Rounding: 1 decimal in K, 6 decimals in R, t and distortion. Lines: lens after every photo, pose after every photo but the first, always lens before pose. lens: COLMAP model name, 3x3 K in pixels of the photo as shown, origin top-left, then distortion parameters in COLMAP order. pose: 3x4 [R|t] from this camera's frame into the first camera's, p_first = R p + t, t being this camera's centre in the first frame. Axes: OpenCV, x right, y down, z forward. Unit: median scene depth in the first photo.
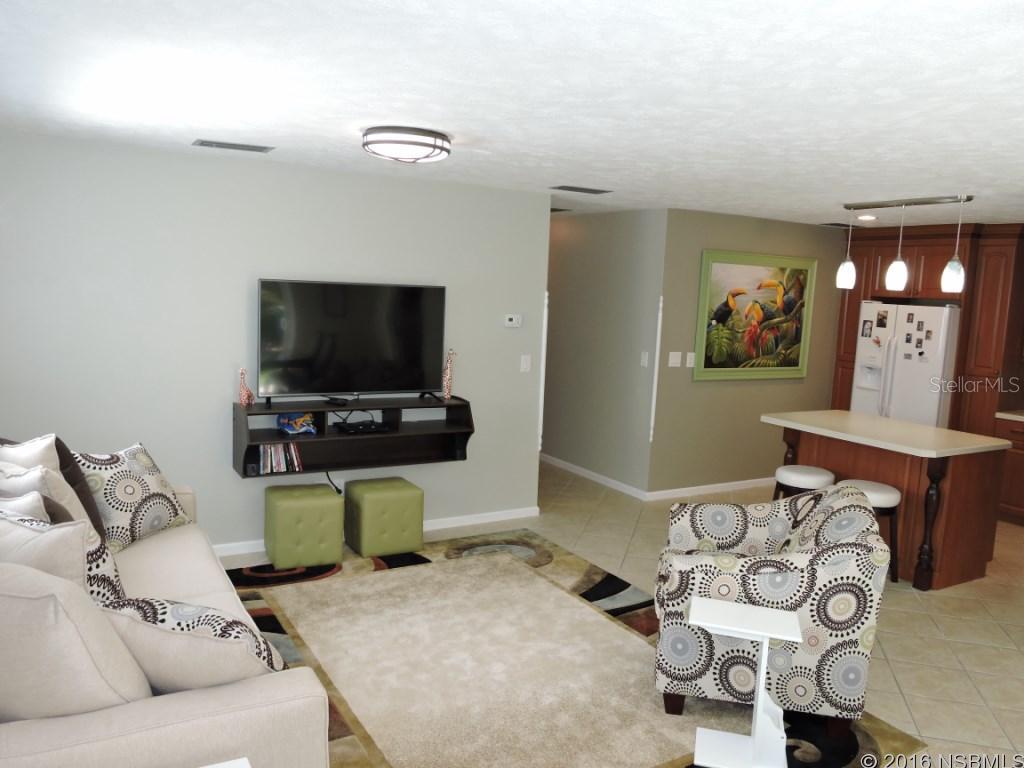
lens RADIAL K [[794.4, 0, 513.0], [0, 794.4, 391.5], [0, 0, 1]] dist [-0.012766, -0.001659]
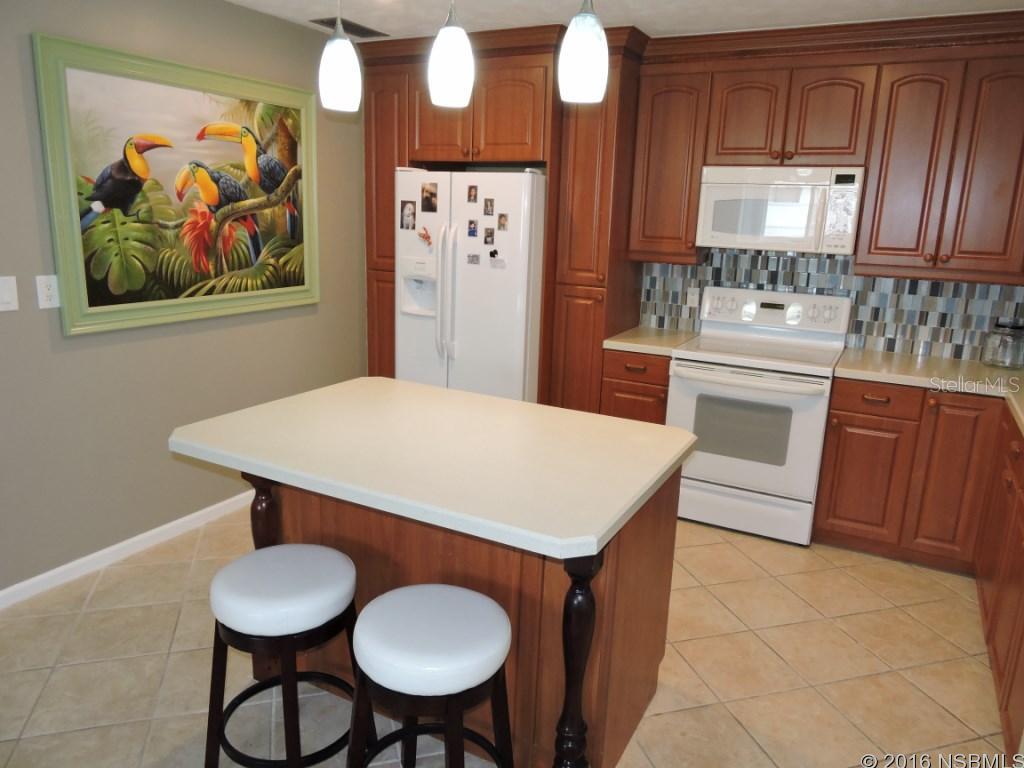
lens RADIAL K [[724.8, 0, 510.7], [0, 724.8, 384.3], [0, 0, 1]] dist [-0.003902, -0.003650]
pose [[0.856632, -0.135288, 0.497874, 0.283012], [0.071444, 0.986816, 0.145225, -0.034382], [-0.510957, -0.088834, 0.855004, 0.608519]]
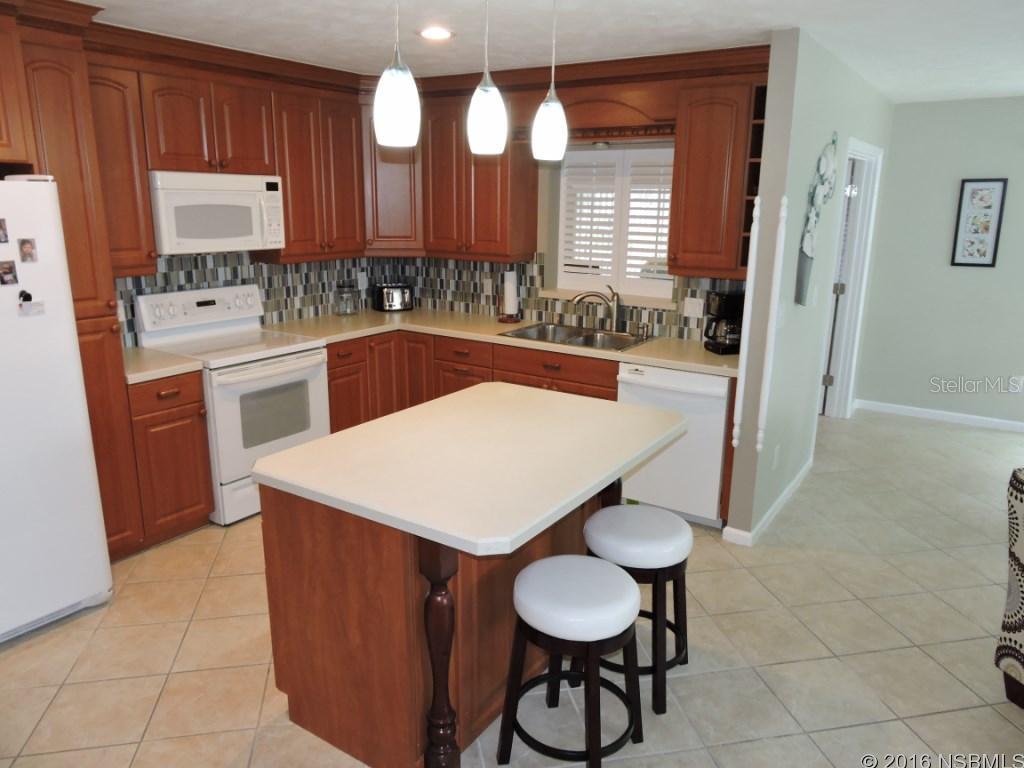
lens RADIAL K [[724.8, 0, 510.3], [0, 724.8, 386.5], [0, 0, 1]] dist [-0.003902, -0.003650]
pose [[-0.432781, -0.269293, 0.860338, 0.066046], [0.090905, 0.936441, 0.338842, -0.131303], [-0.896904, 0.224854, -0.380794, 1.100377]]
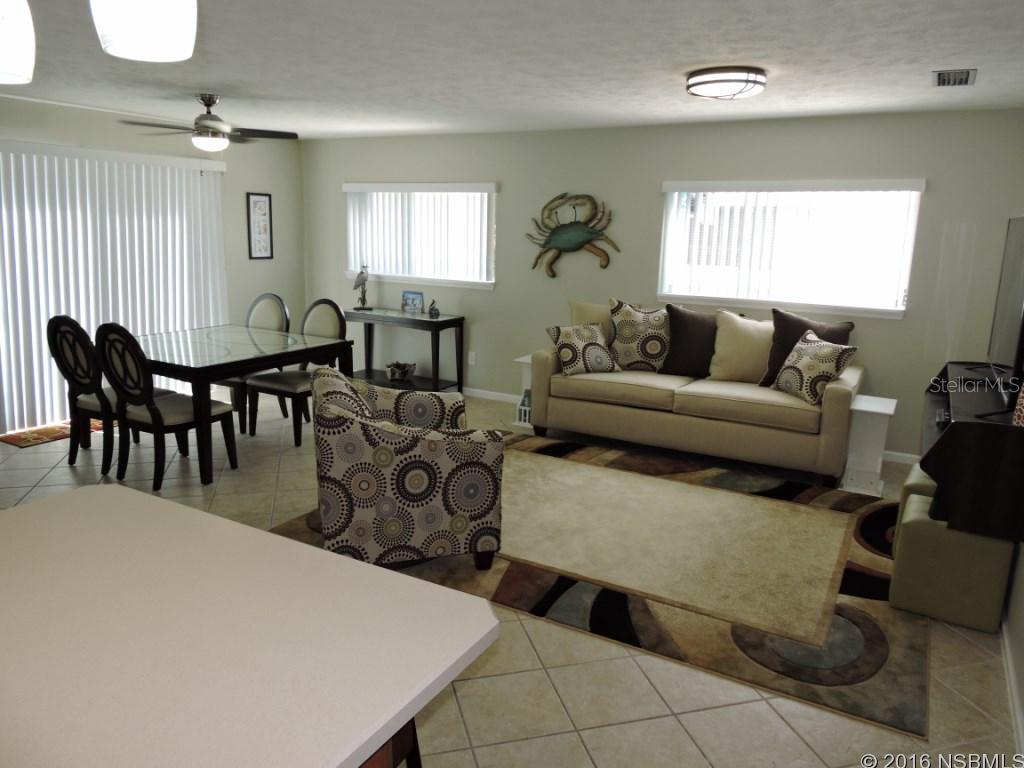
lens RADIAL K [[724.8, 0, 511.5], [0, 724.8, 385.4], [0, 0, 1]] dist [-0.003902, -0.003650]
pose [[-0.868170, 0.041795, -0.494505, 0.428522], [-0.127402, 0.944282, 0.303481, -0.115302], [0.479635, 0.326474, -0.814472, 1.179414]]
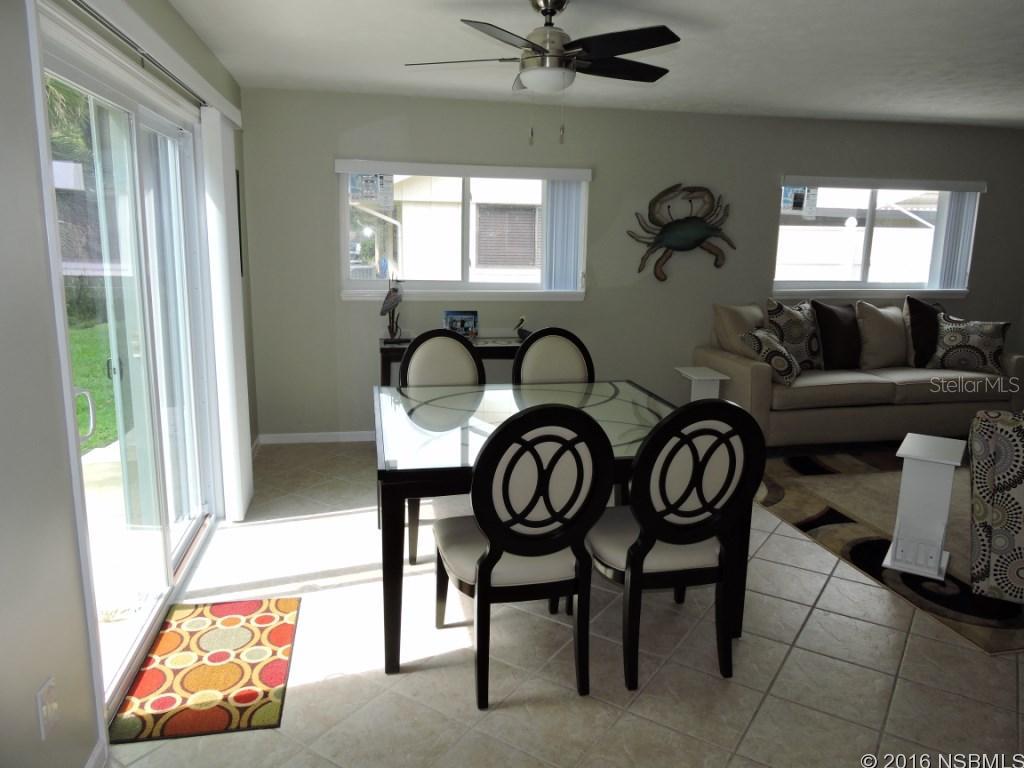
lens RADIAL K [[724.8, 0, 515.9], [0, 724.8, 380.8], [0, 0, 1]] dist [-0.003902, -0.003650]
pose [[-0.333928, 0.130447, -0.933529, 0.812169], [-0.149936, 0.970417, 0.189234, 0.035852], [0.930597, 0.203160, -0.304491, 0.379010]]
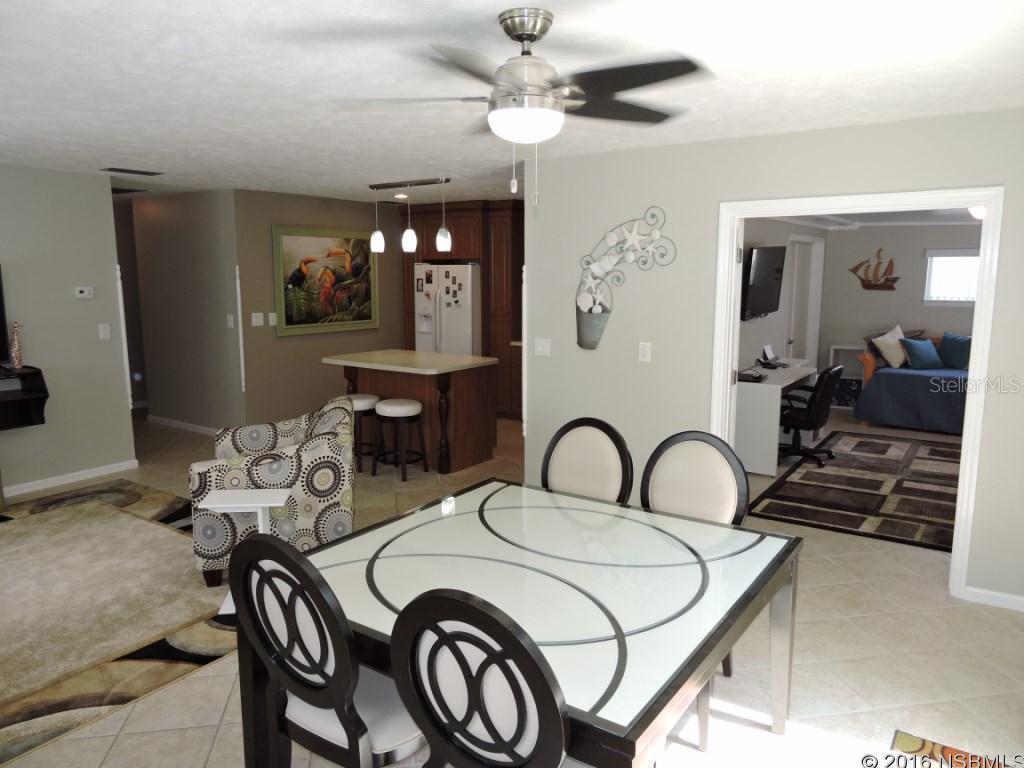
lens RADIAL K [[724.8, 0, 512.7], [0, 724.8, 390.1], [0, 0, 1]] dist [-0.003902, -0.003650]
pose [[0.907064, -0.109170, 0.406591, 0.117391], [0.092304, 0.993865, 0.060933, 0.038392], [-0.410749, -0.017740, 0.911576, -0.151376]]
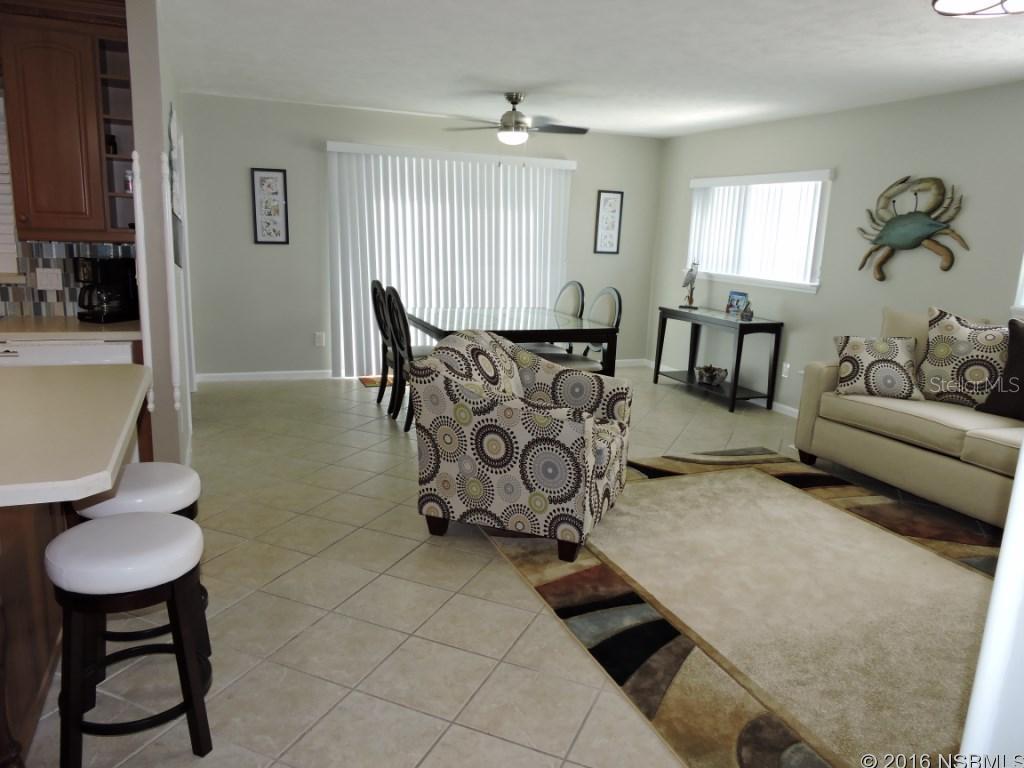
lens RADIAL K [[724.8, 0, 514.7], [0, 724.8, 385.1], [0, 0, 1]] dist [-0.003902, -0.003650]
pose [[-0.984995, -0.113967, 0.129598, 0.132058], [-0.063749, 0.938101, 0.340446, -0.098723], [-0.160375, 0.327076, -0.931290, 1.209727]]
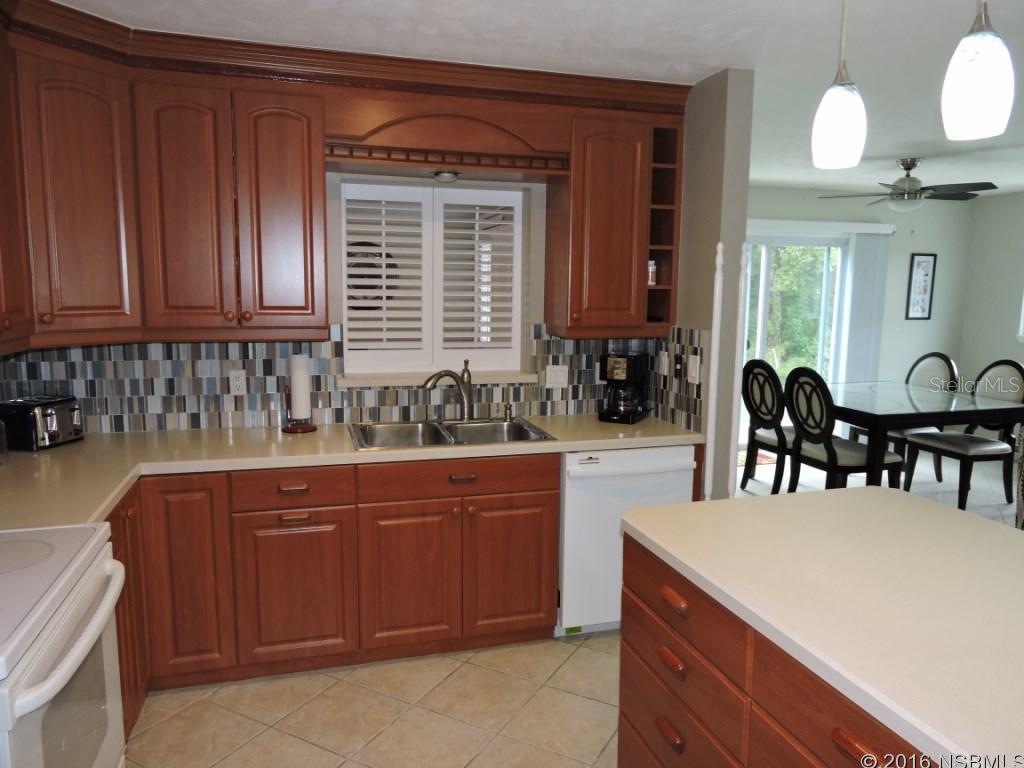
lens RADIAL K [[724.8, 0, 516.5], [0, 724.8, 388.4], [0, 0, 1]] dist [-0.003902, -0.003650]
pose [[-0.967711, -0.084762, 0.237381, 0.536121], [-0.016707, 0.961262, 0.275130, -0.099753], [-0.251506, 0.262281, -0.931640, 1.227340]]
